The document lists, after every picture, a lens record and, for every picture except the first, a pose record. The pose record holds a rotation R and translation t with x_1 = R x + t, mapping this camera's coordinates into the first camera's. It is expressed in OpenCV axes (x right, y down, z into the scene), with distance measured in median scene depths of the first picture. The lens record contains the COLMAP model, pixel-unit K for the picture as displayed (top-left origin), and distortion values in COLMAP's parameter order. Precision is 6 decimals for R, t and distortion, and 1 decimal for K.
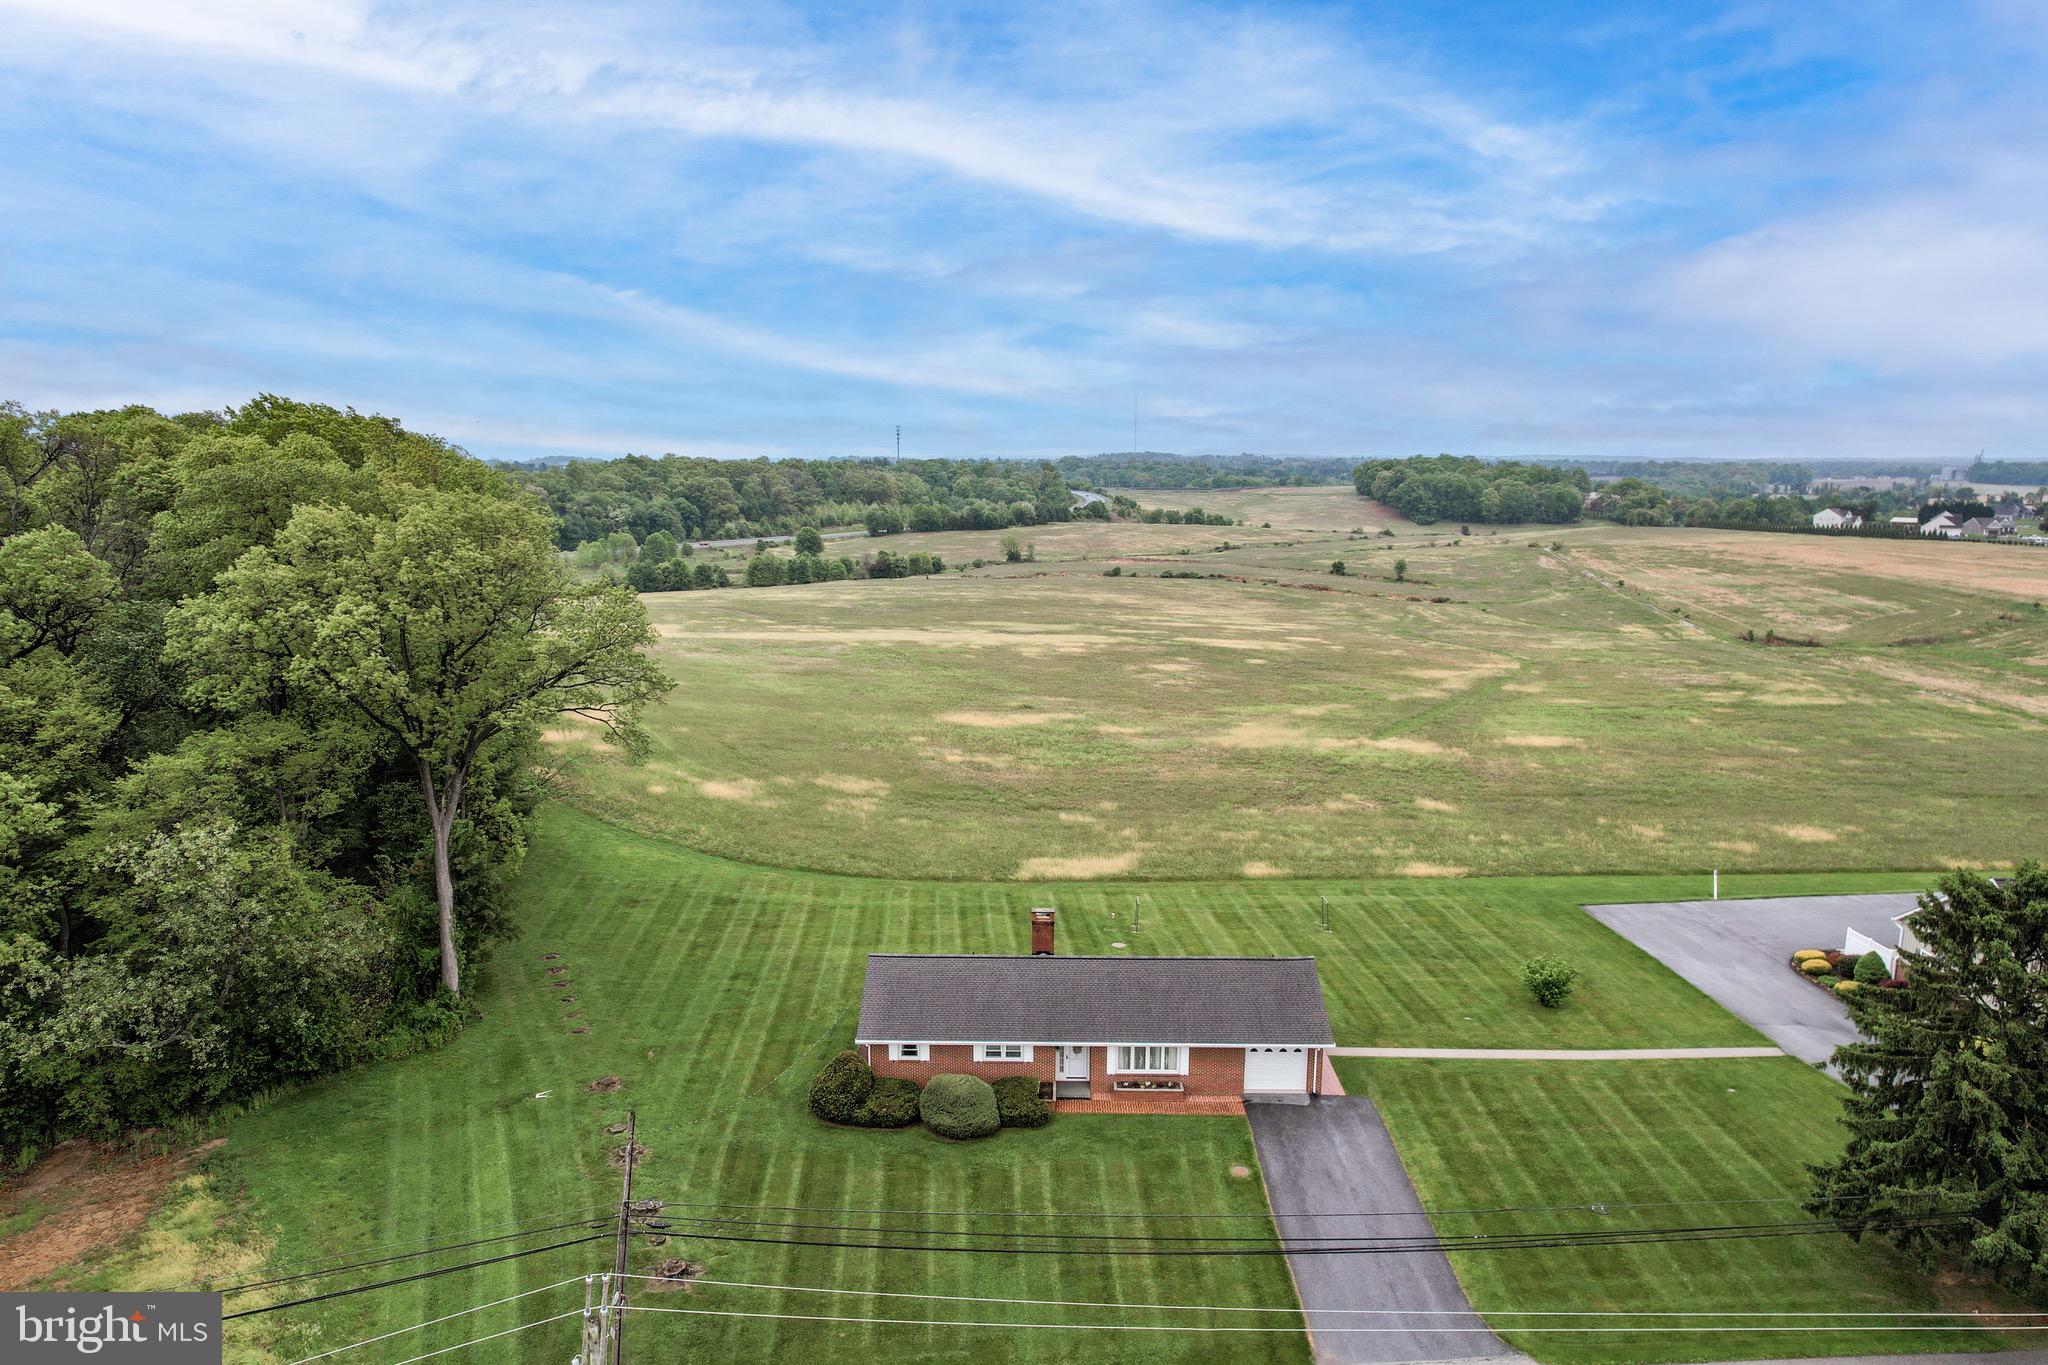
lens RADIAL K [[1345.6, 0, 995.7], [0, 1345.6, 714.4], [0, 0, 1]] dist [-0.068818, 0.048500]
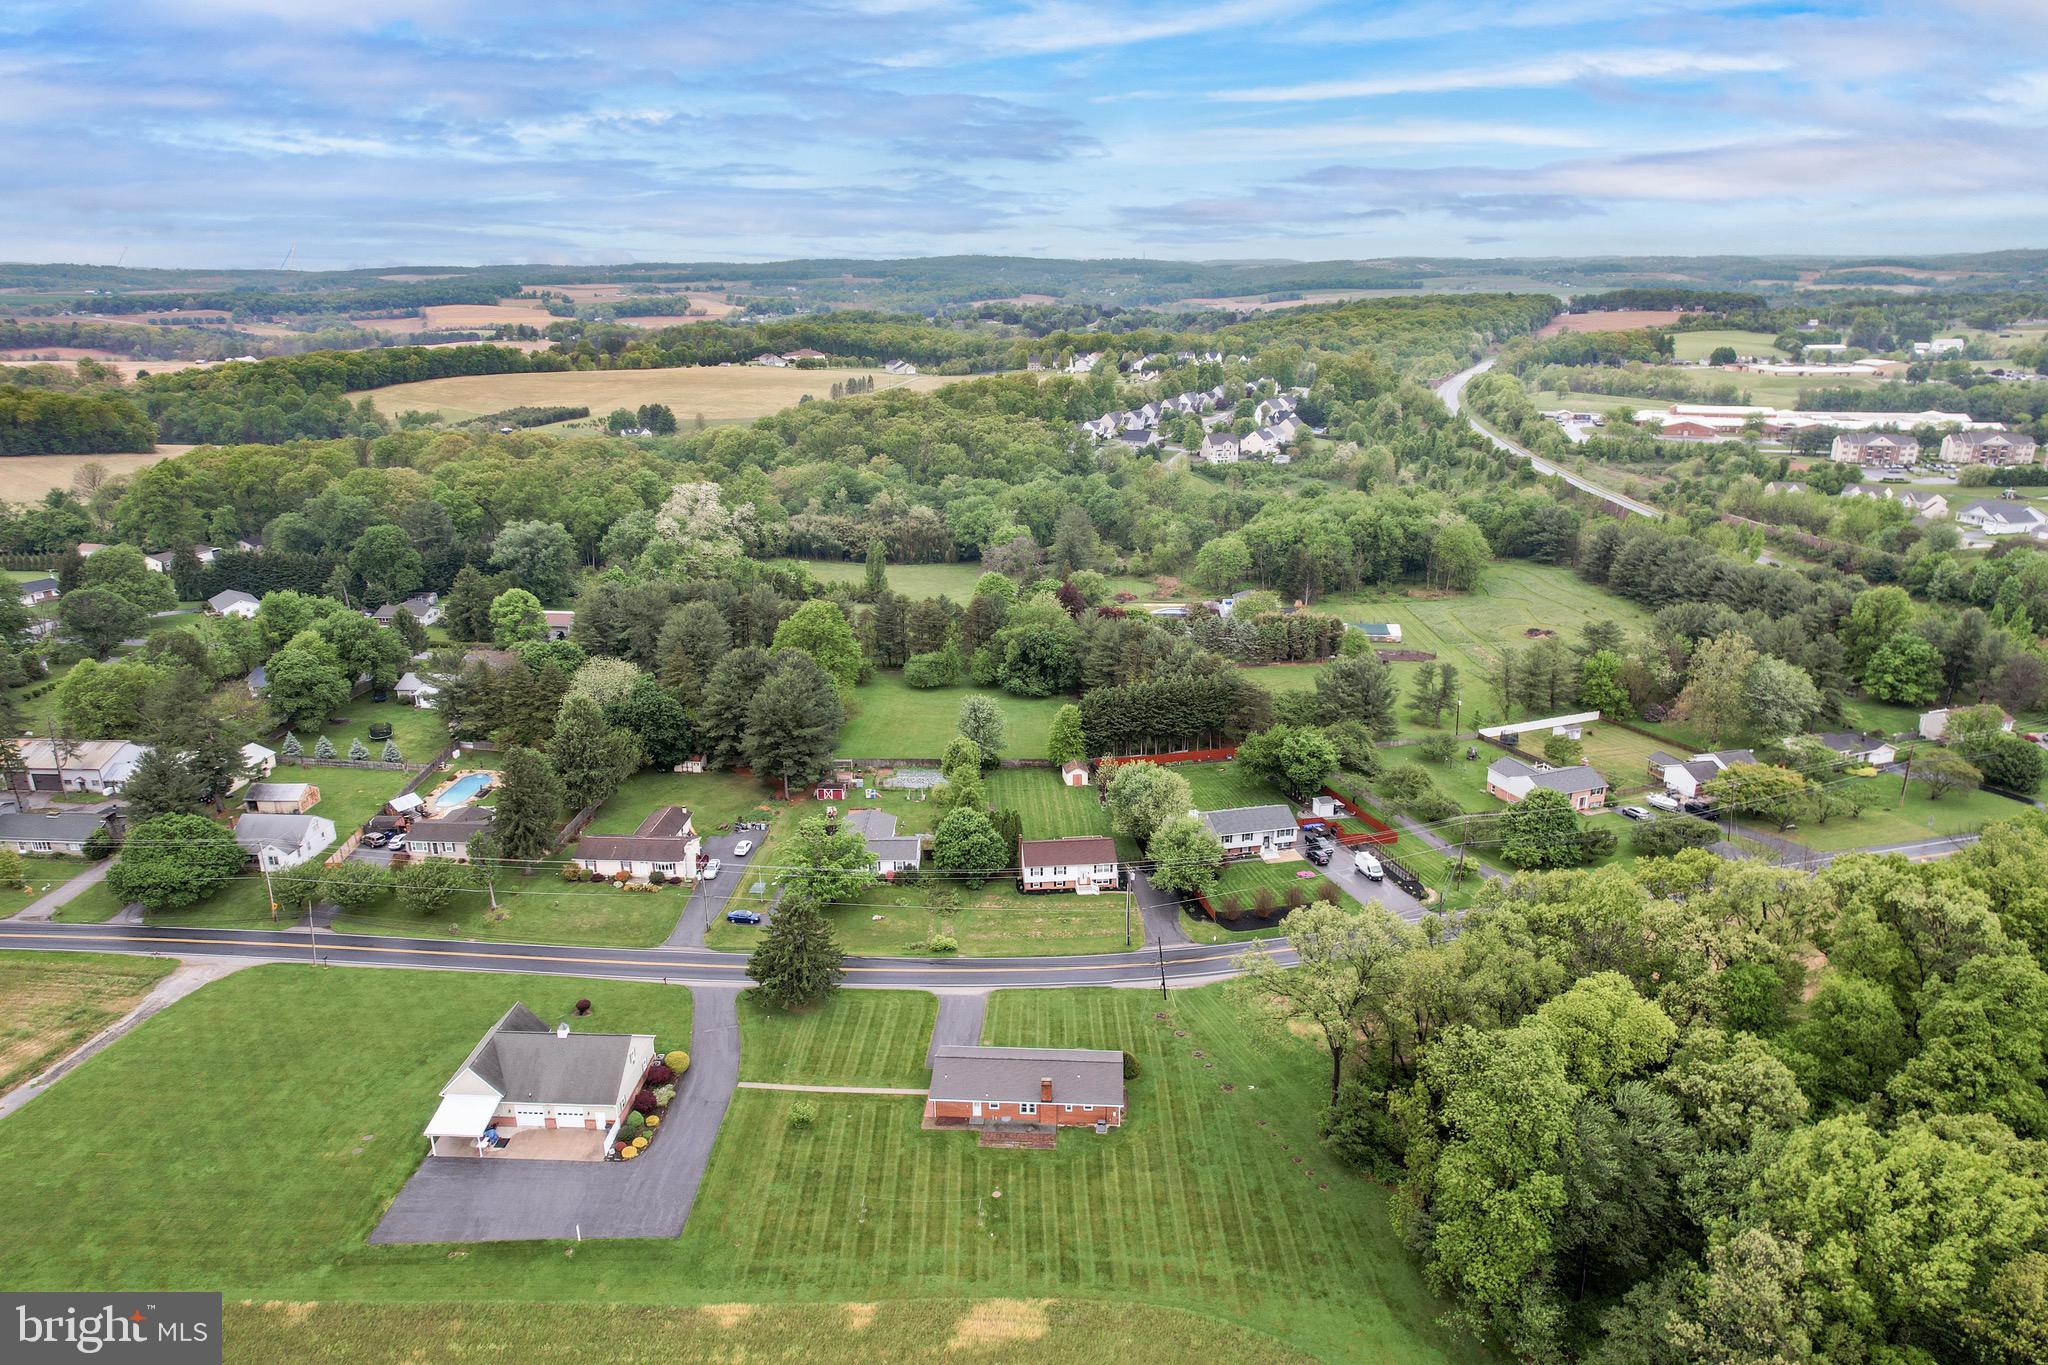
lens RADIAL K [[1320.9, 0, 1038.6], [0, 1320.9, 686.9], [0, 0, 1]] dist [-0.043394, 0.077537]
pose [[-0.999699, -0.003570, 0.024290, 0.000703], [0.008891, 0.869587, 0.493699, -1.020636], [-0.022885, 0.493766, -0.869294, 1.792251]]
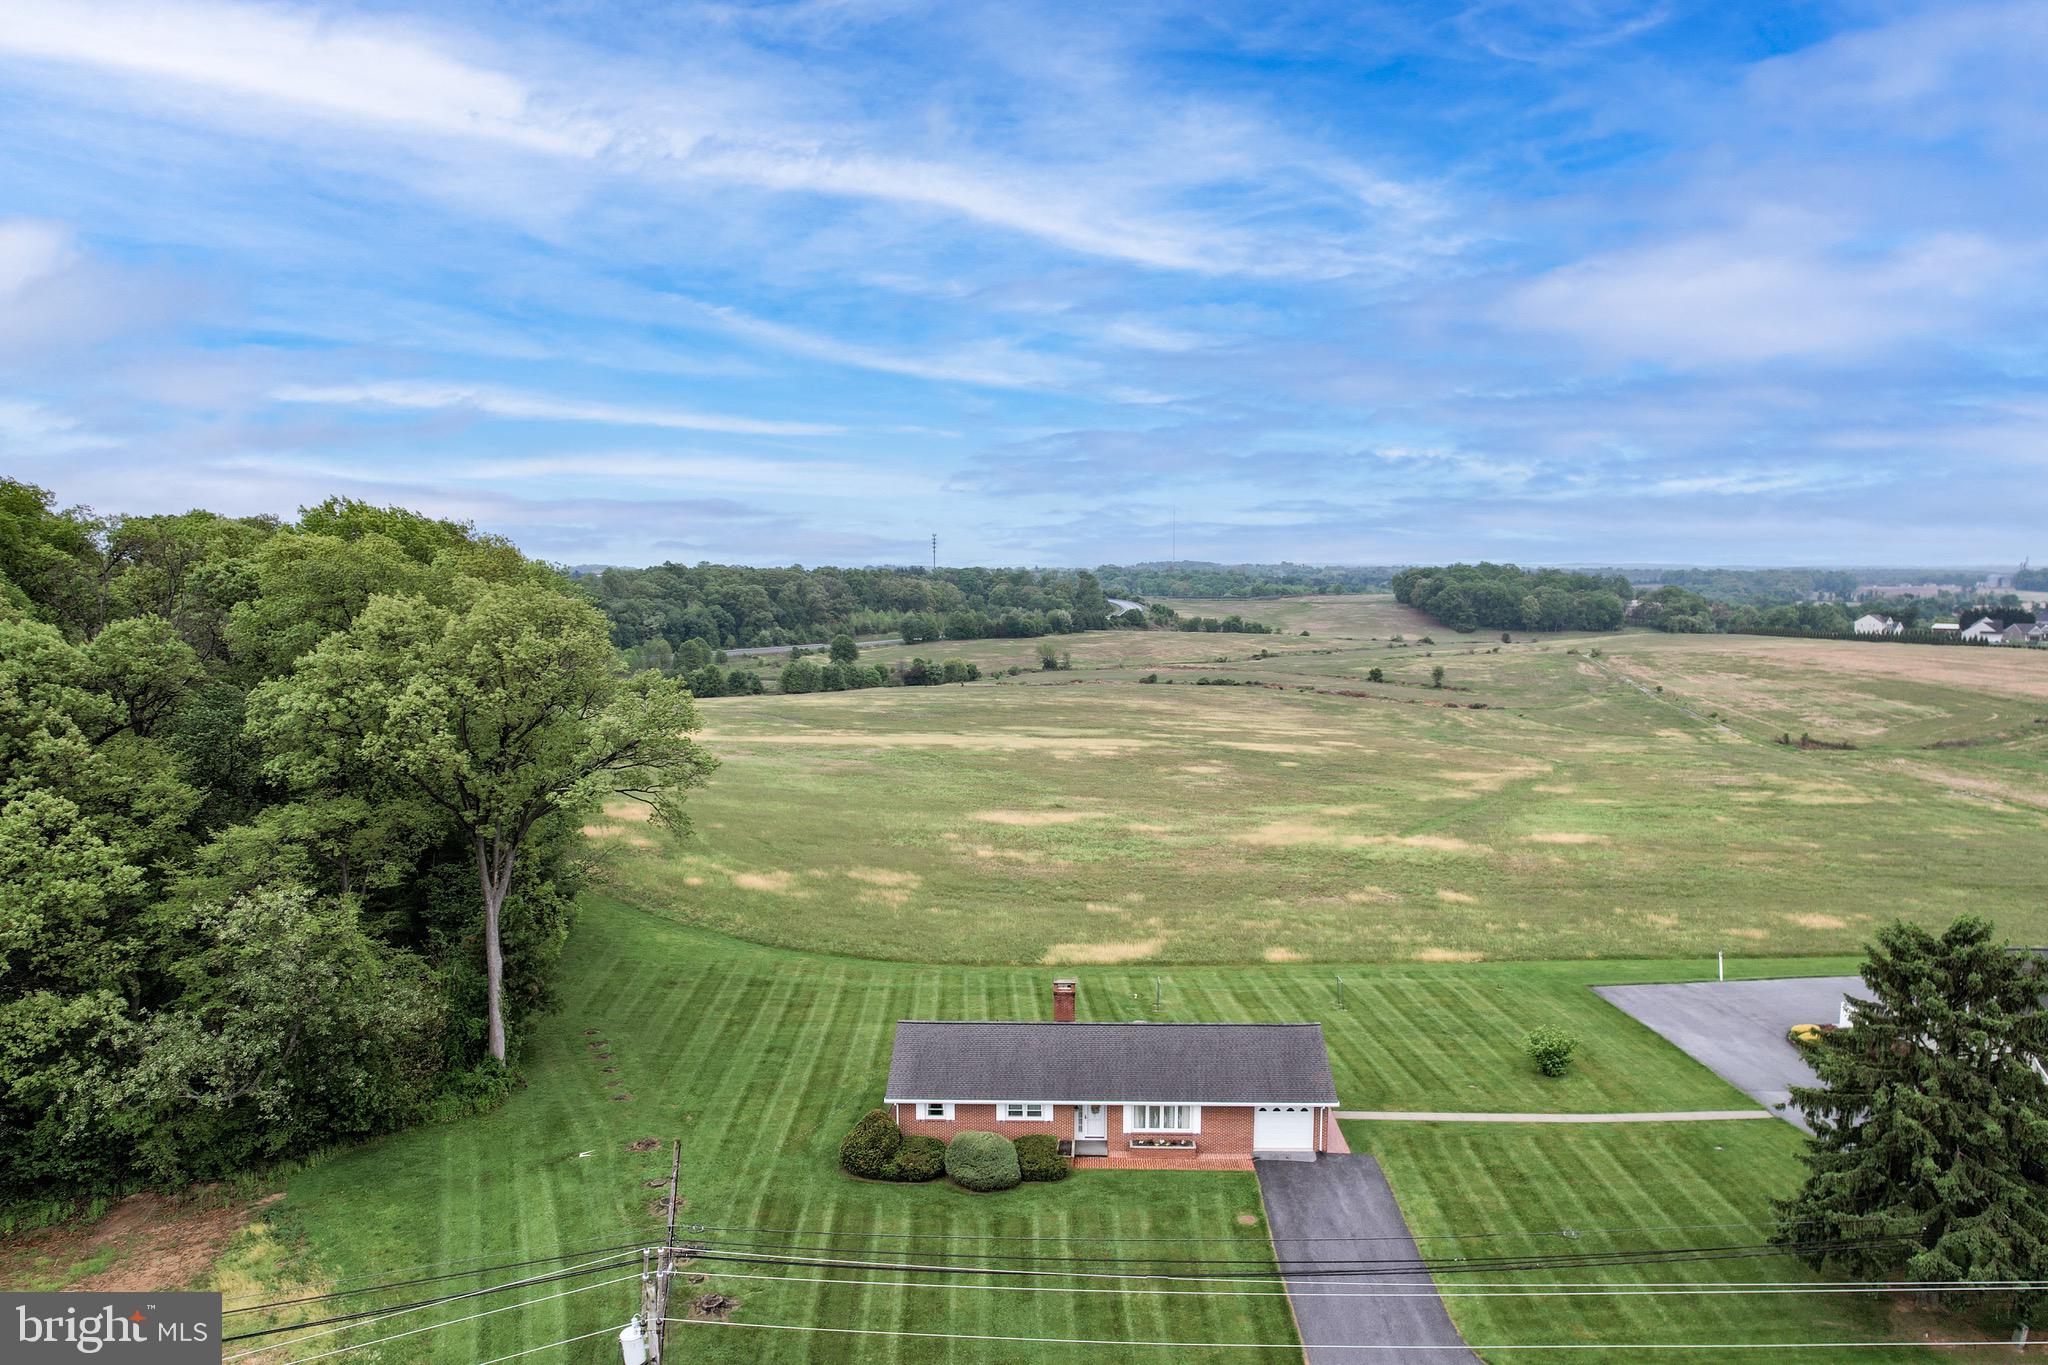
lens RADIAL K [[1372.9, 0, 1030.9], [0, 1372.9, 727.7], [0, 0, 1]] dist [-0.068628, 0.044544]
pose [[0.999999, 0.000158, -0.001618, 0.007691], [-0.000275, 0.997392, -0.072181, 0.017984], [0.001602, 0.072181, 0.997390, -0.058301]]
